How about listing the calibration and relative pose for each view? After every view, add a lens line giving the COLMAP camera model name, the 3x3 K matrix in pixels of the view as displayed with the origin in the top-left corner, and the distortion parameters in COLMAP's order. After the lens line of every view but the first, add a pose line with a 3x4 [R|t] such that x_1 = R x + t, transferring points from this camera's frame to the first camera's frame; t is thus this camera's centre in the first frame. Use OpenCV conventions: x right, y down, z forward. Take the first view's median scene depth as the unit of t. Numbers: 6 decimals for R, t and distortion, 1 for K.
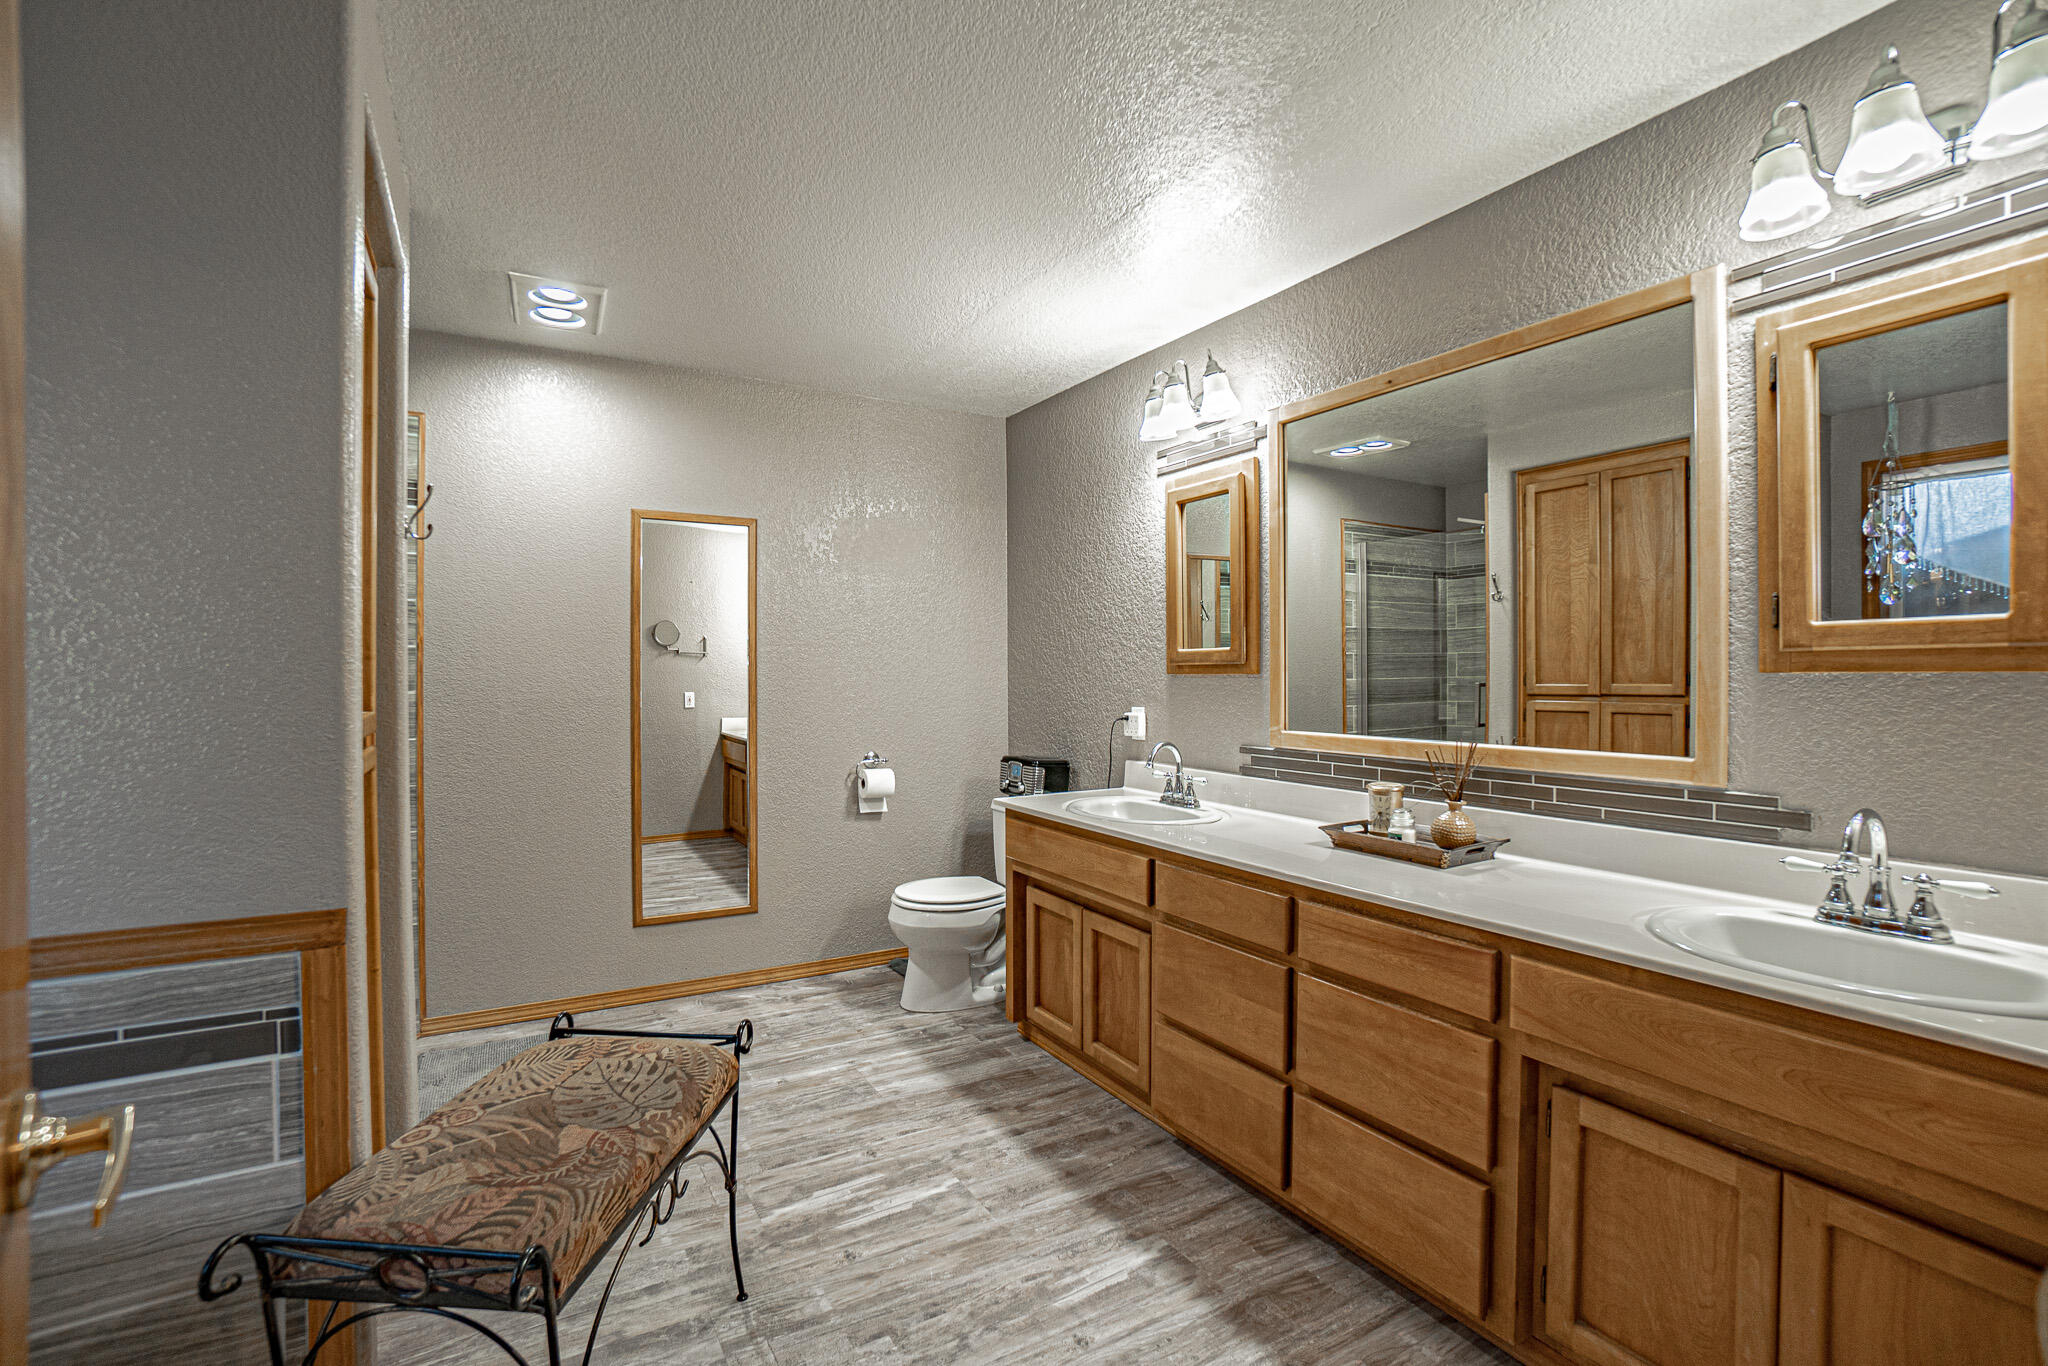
lens RADIAL K [[903.6, 0, 1012.8], [0, 903.6, 682.2], [0, 0, 1]] dist [-0.066336, 0.023802]
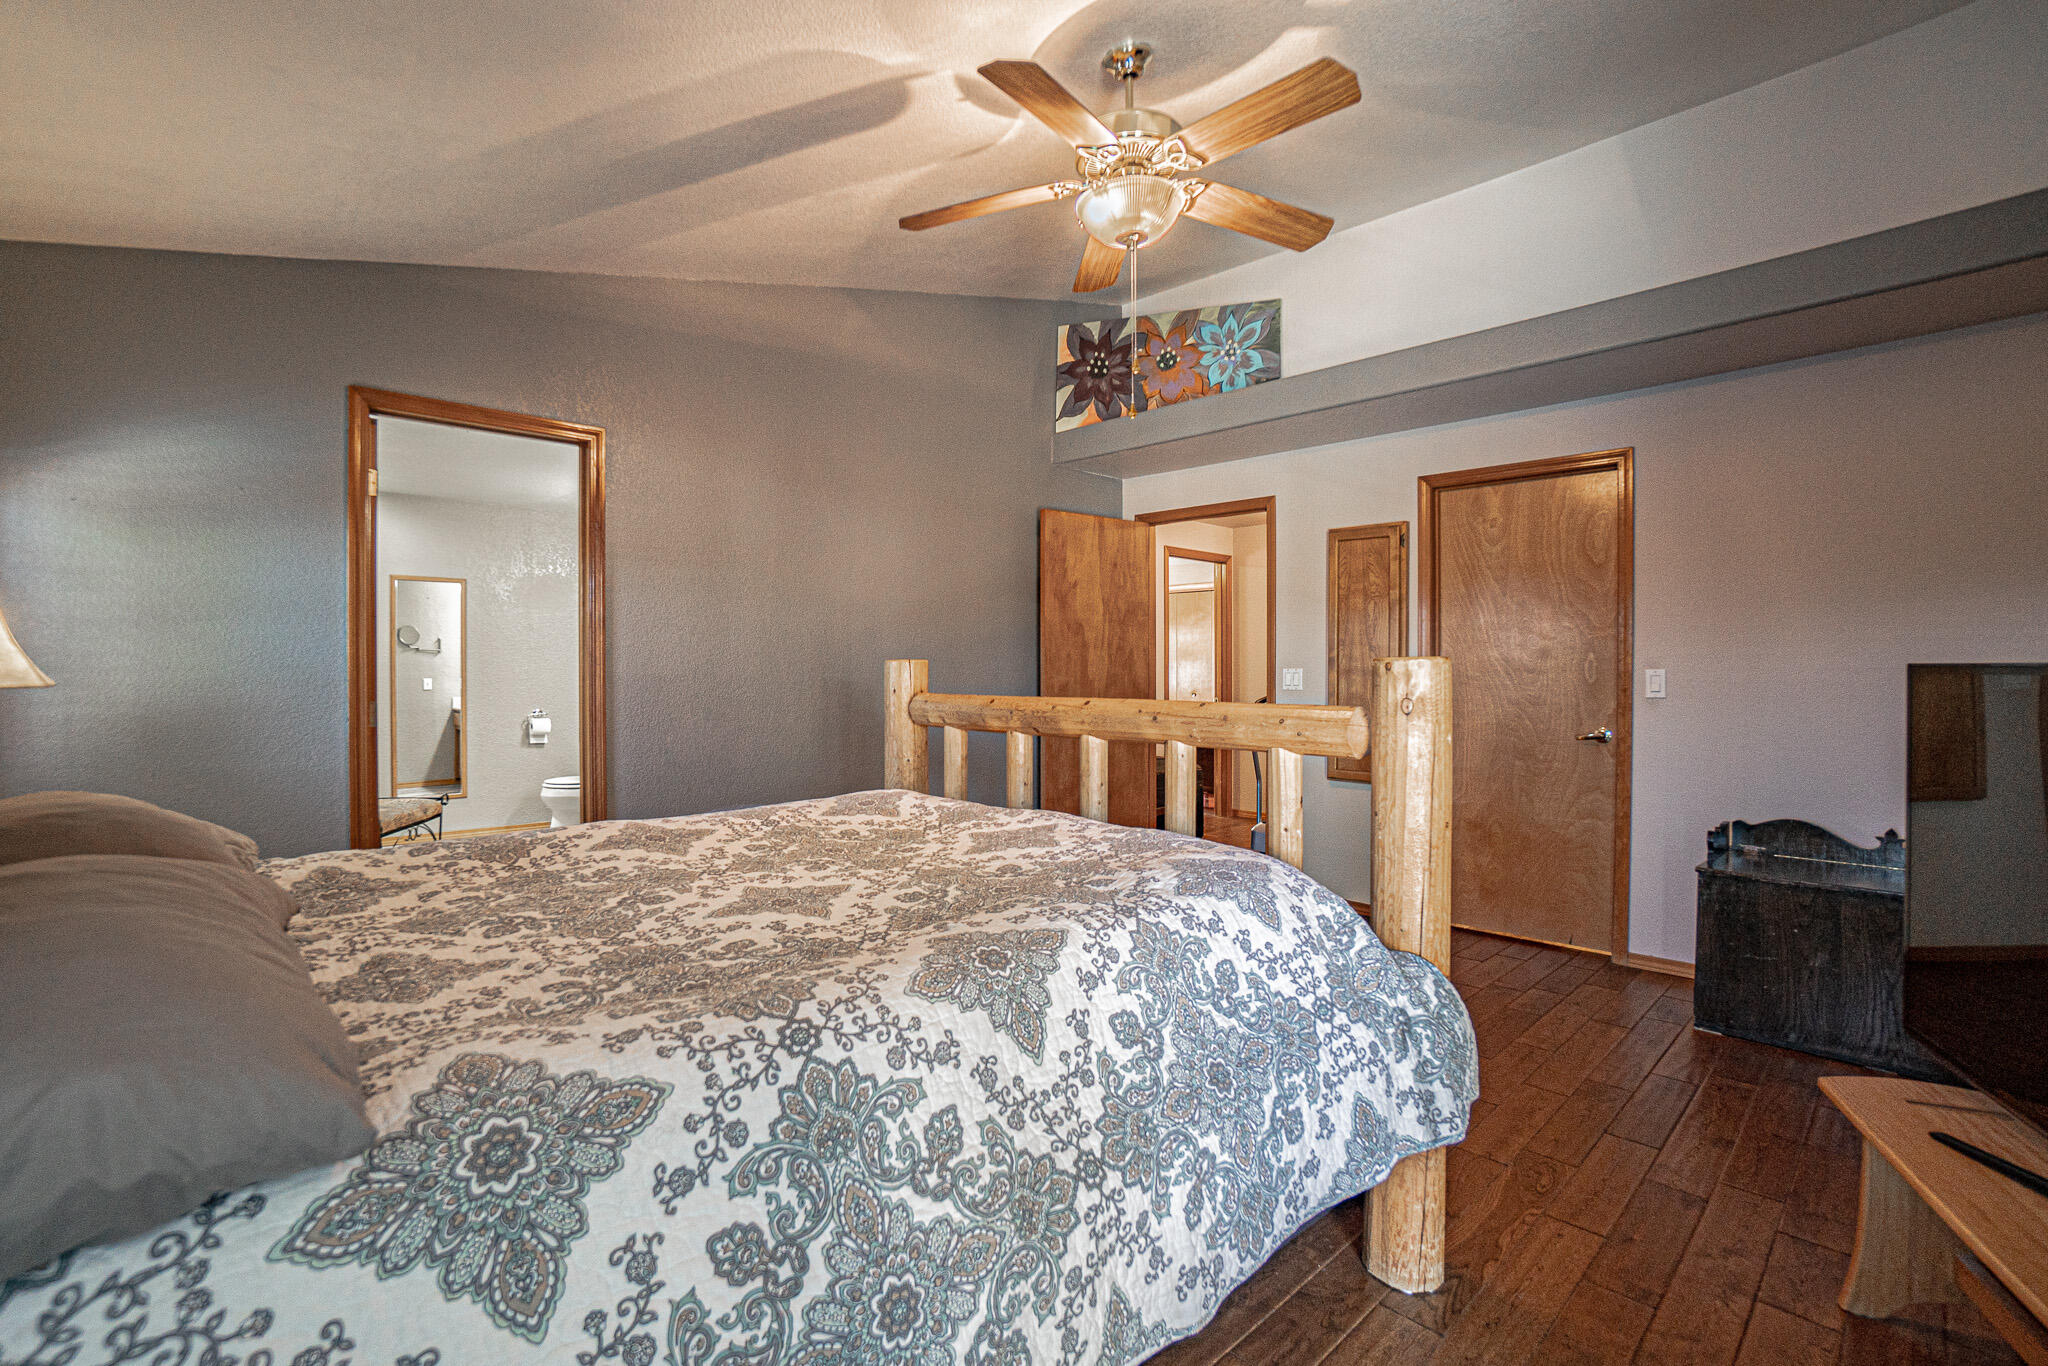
lens RADIAL K [[903.6, 0, 1012.8], [0, 903.6, 682.2], [0, 0, 1]] dist [-0.066336, 0.023802]
pose [[0.972123, 0.000902, 0.234469, 0.341310], [-0.002098, 0.999986, 0.004852, 0.014495], [-0.234461, -0.005208, 0.972112, -0.914179]]
